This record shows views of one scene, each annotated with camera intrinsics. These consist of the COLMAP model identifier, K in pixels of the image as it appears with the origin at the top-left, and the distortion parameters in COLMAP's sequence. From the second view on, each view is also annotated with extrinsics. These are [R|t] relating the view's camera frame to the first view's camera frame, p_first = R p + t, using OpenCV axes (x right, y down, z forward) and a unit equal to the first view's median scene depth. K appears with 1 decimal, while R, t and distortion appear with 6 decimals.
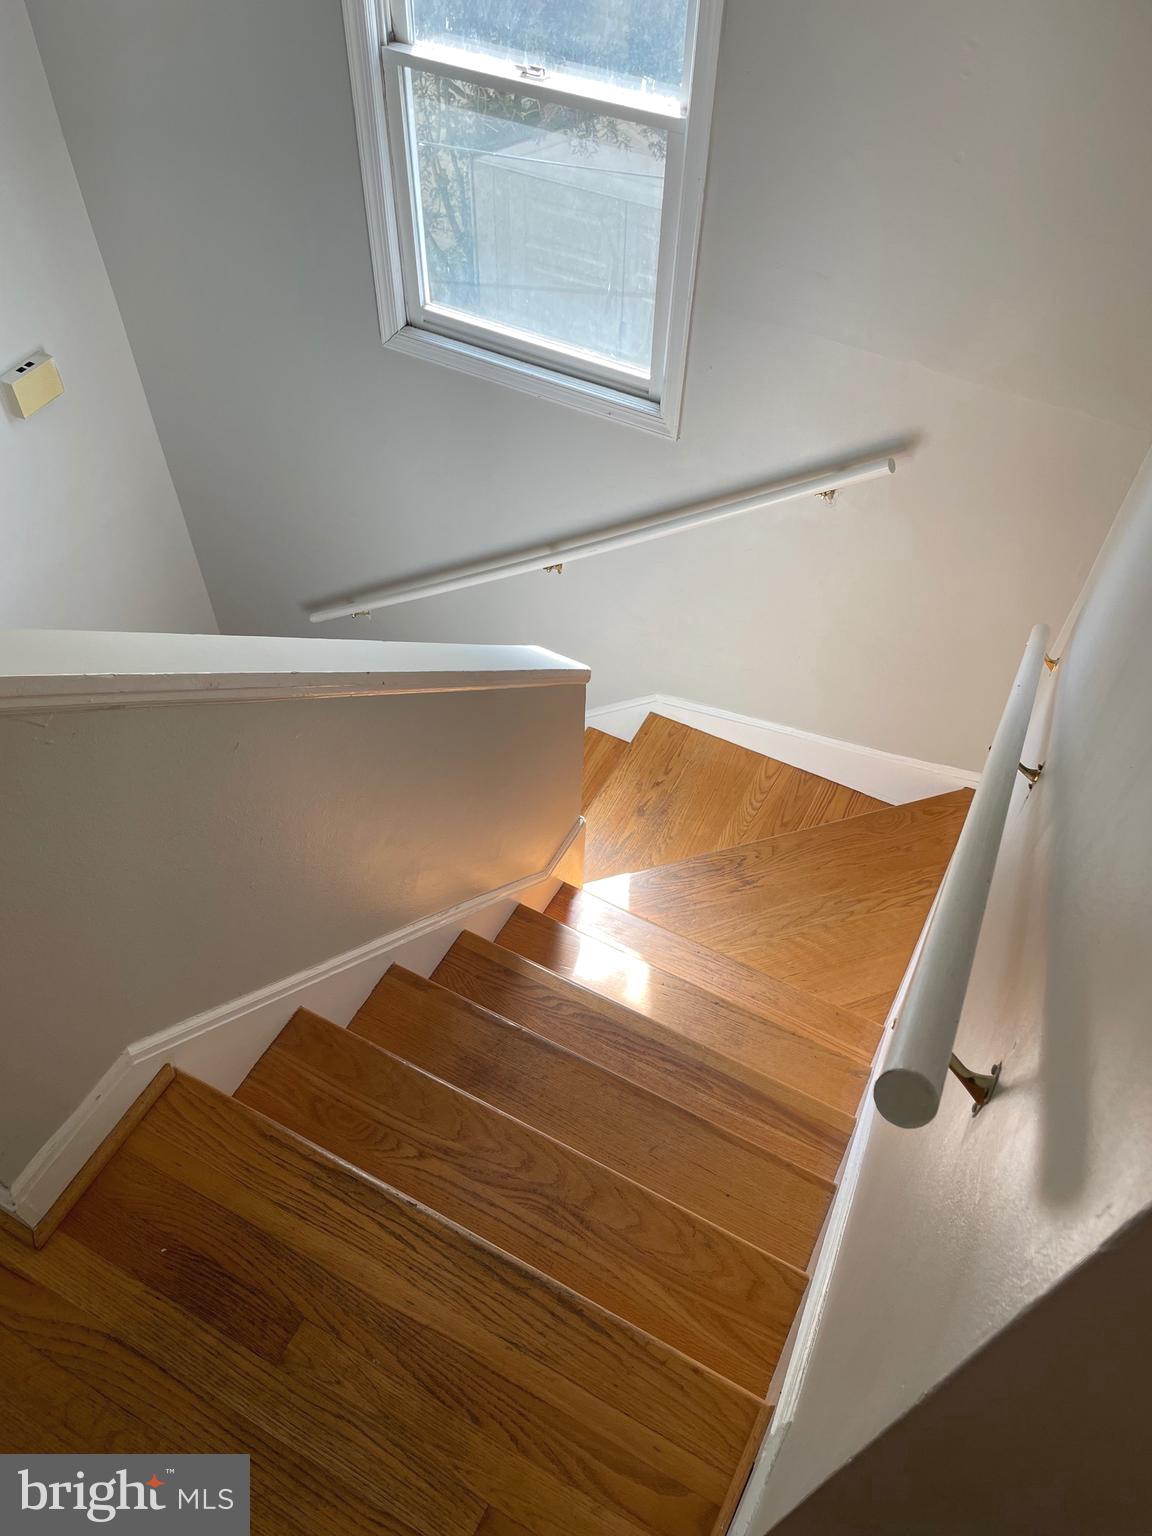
lens RADIAL K [[1173.3, 0, 572.6], [0, 1173.3, 768.2], [0, 0, 1]] dist [0.010997, -0.016545]
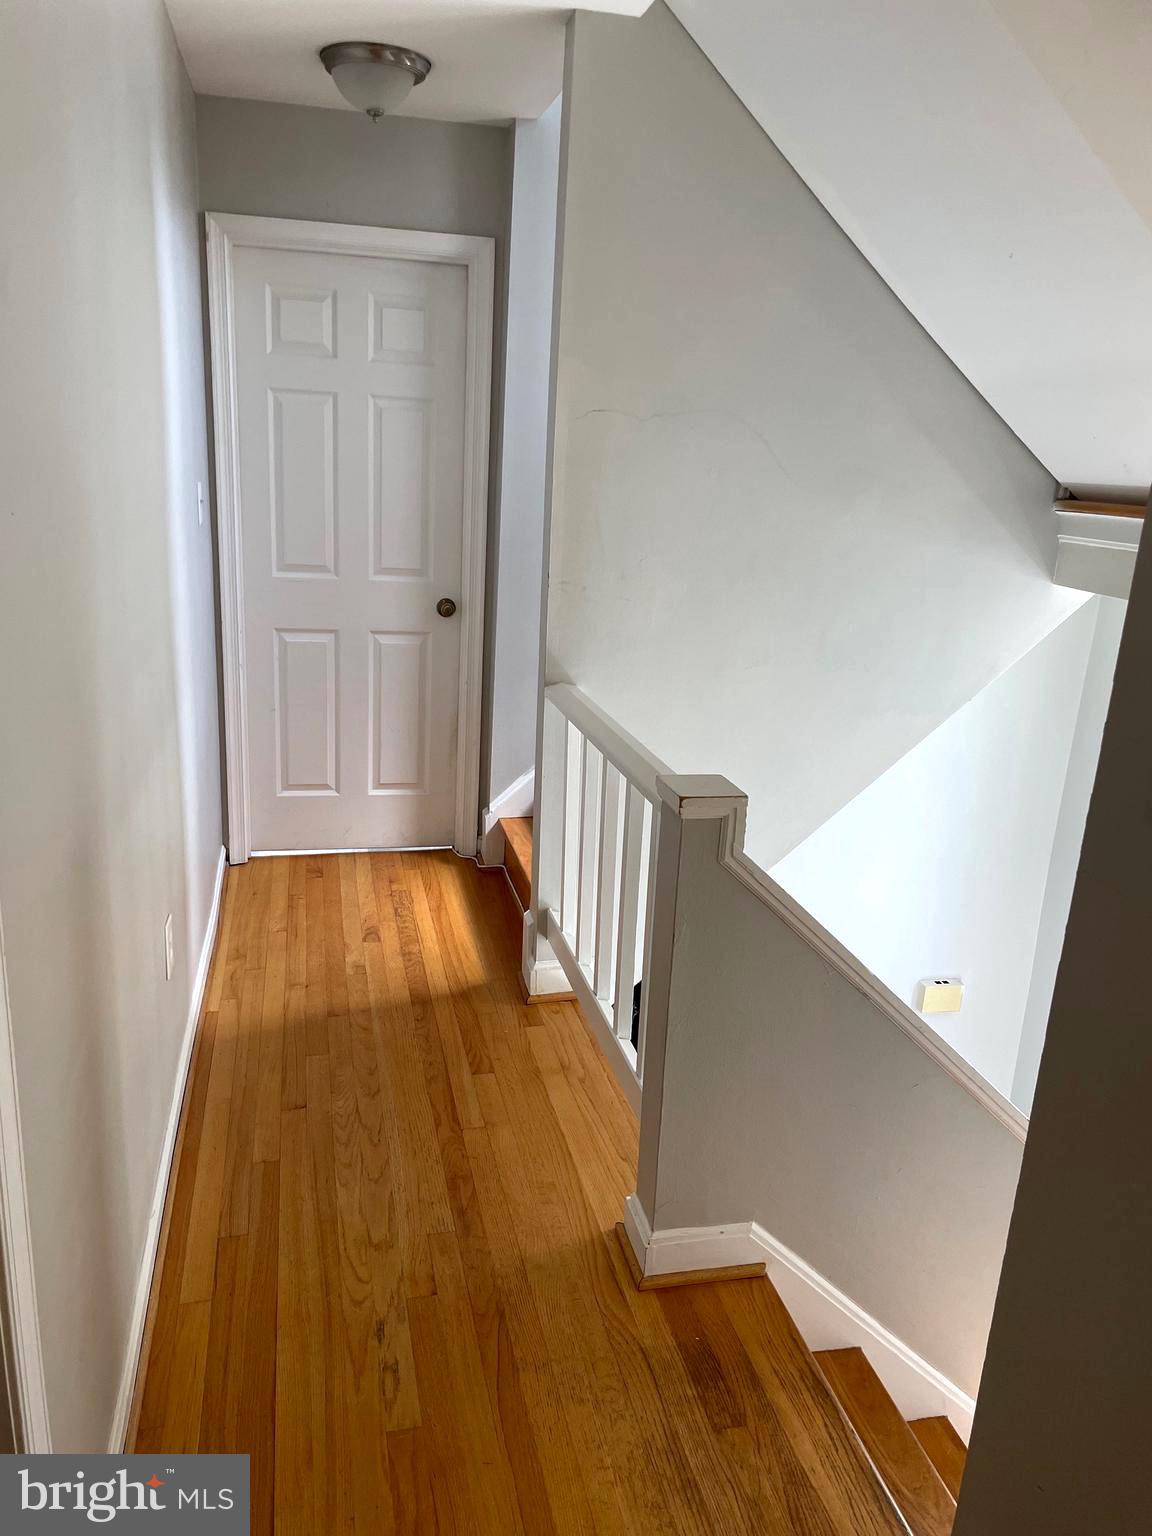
lens RADIAL K [[1173.3, 0, 576.5], [0, 1173.3, 767.9], [0, 0, 1]] dist [0.010997, -0.016545]
pose [[0.658294, 0.231822, -0.716175, 0.454493], [-0.607903, 0.724832, -0.324148, 0.476227], [0.443963, 0.648750, 0.618078, -0.453250]]
